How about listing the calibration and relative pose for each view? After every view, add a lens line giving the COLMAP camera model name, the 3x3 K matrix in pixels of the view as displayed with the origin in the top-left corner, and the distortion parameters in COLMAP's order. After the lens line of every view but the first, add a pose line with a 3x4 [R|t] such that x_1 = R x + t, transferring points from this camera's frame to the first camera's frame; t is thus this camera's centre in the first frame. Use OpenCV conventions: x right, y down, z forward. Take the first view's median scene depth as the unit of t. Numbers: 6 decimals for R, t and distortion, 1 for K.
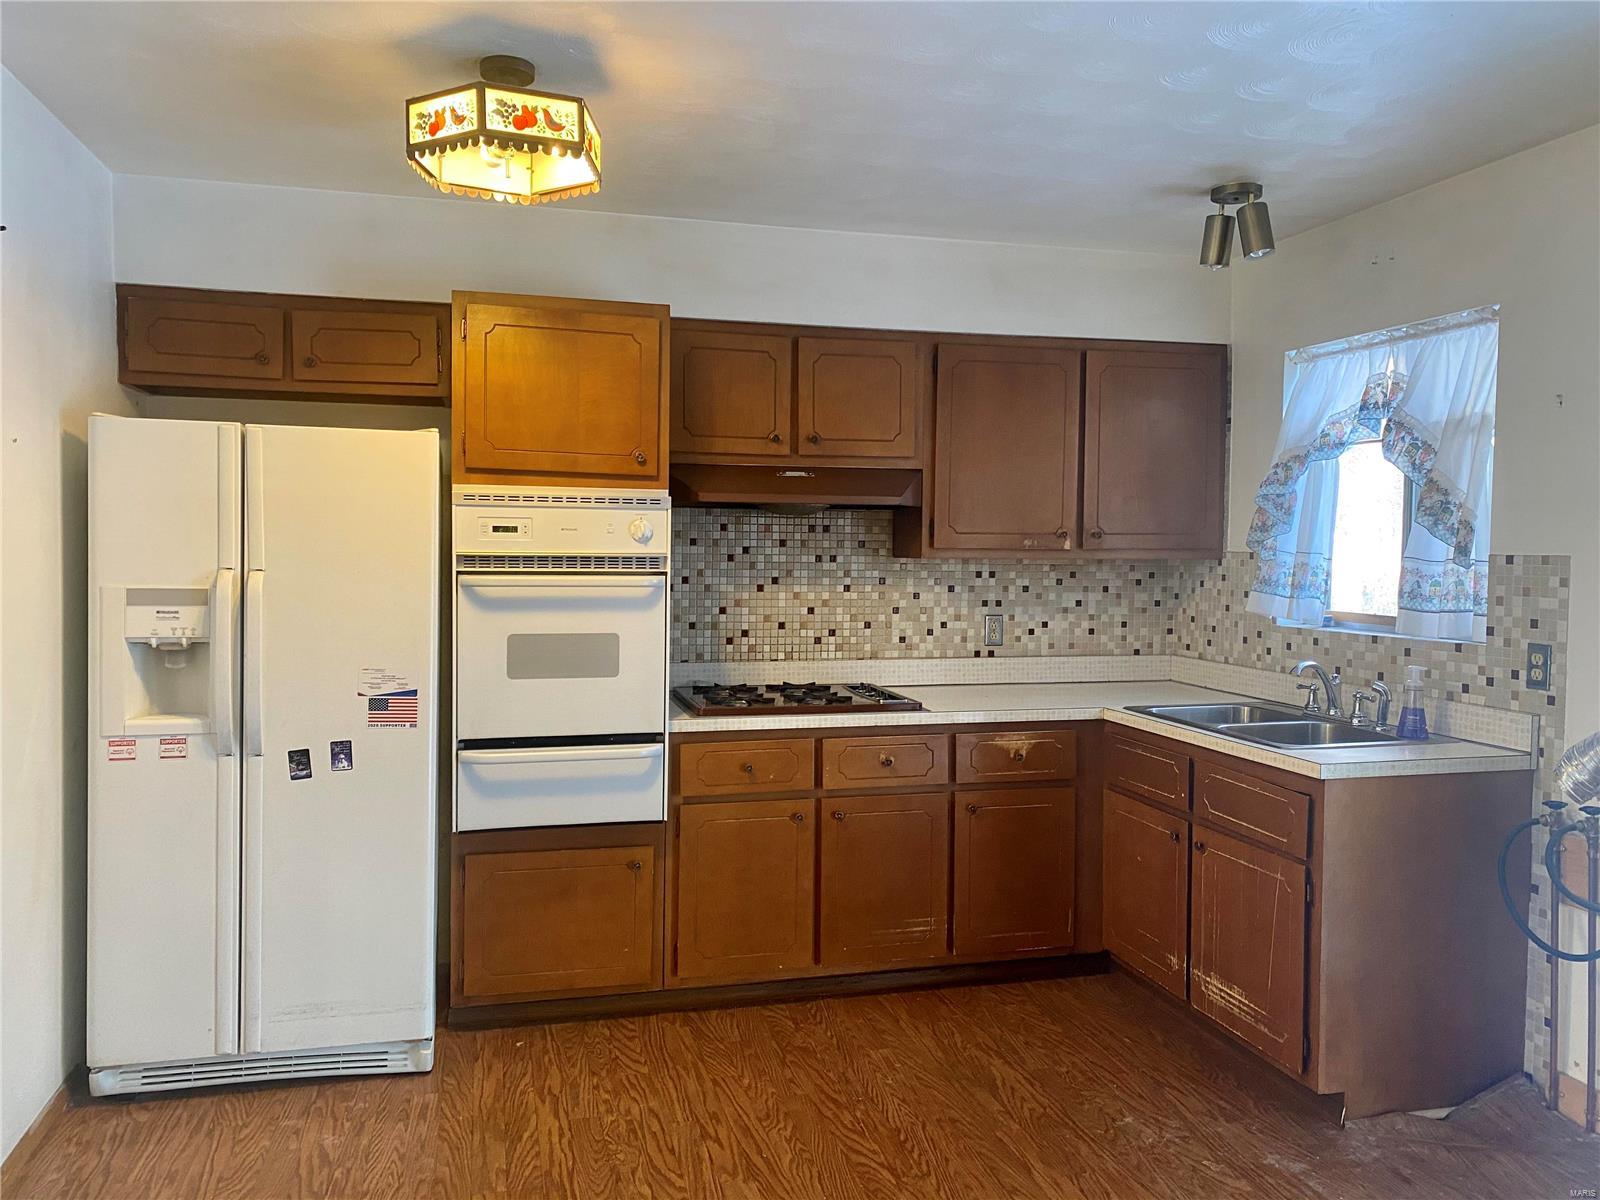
lens RADIAL K [[1210.1, 0, 785.4], [0, 1210.1, 587.6], [0, 0, 1]] dist [0.055999, -0.057074]
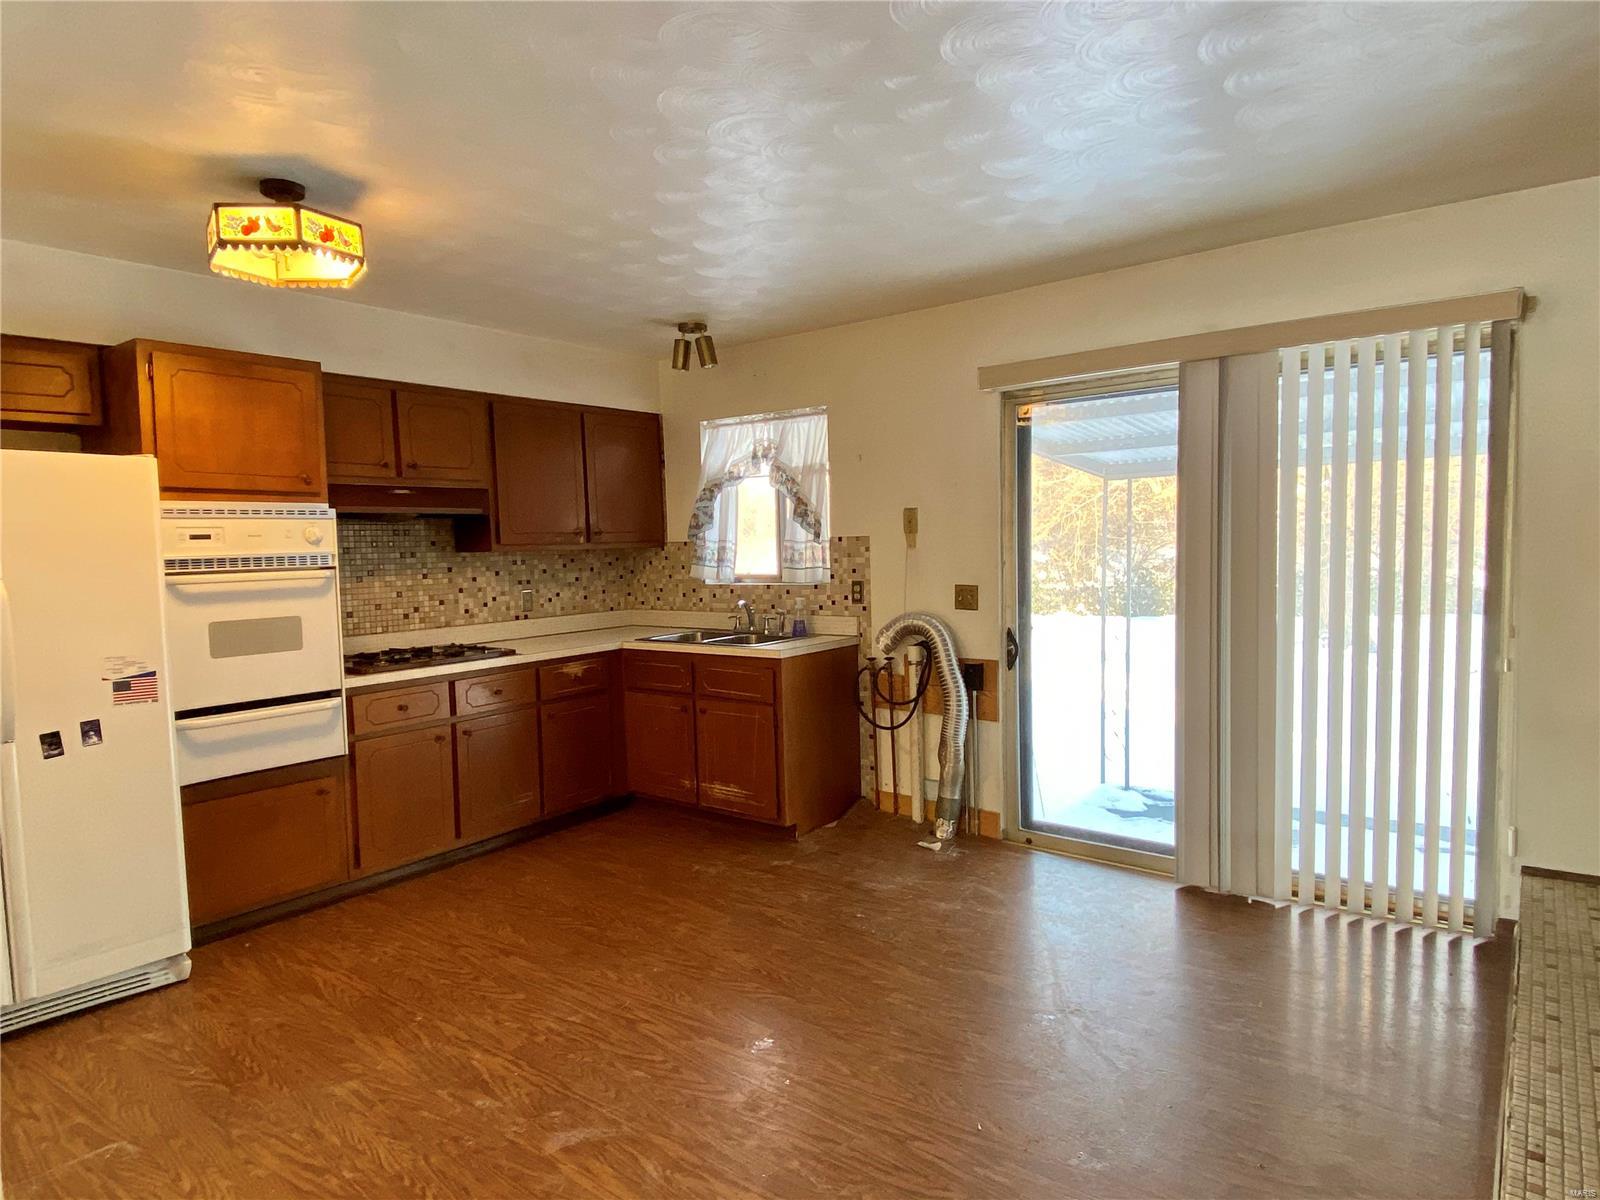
lens RADIAL K [[938.5, 0, 804.2], [0, 938.5, 601.1], [0, 0, 1]] dist [0.023003, -0.008077]
pose [[0.786407, -0.068099, 0.613944, -0.339509], [0.054779, 0.997677, 0.040495, 0.010996], [-0.615275, 0.001785, 0.788310, -0.125959]]
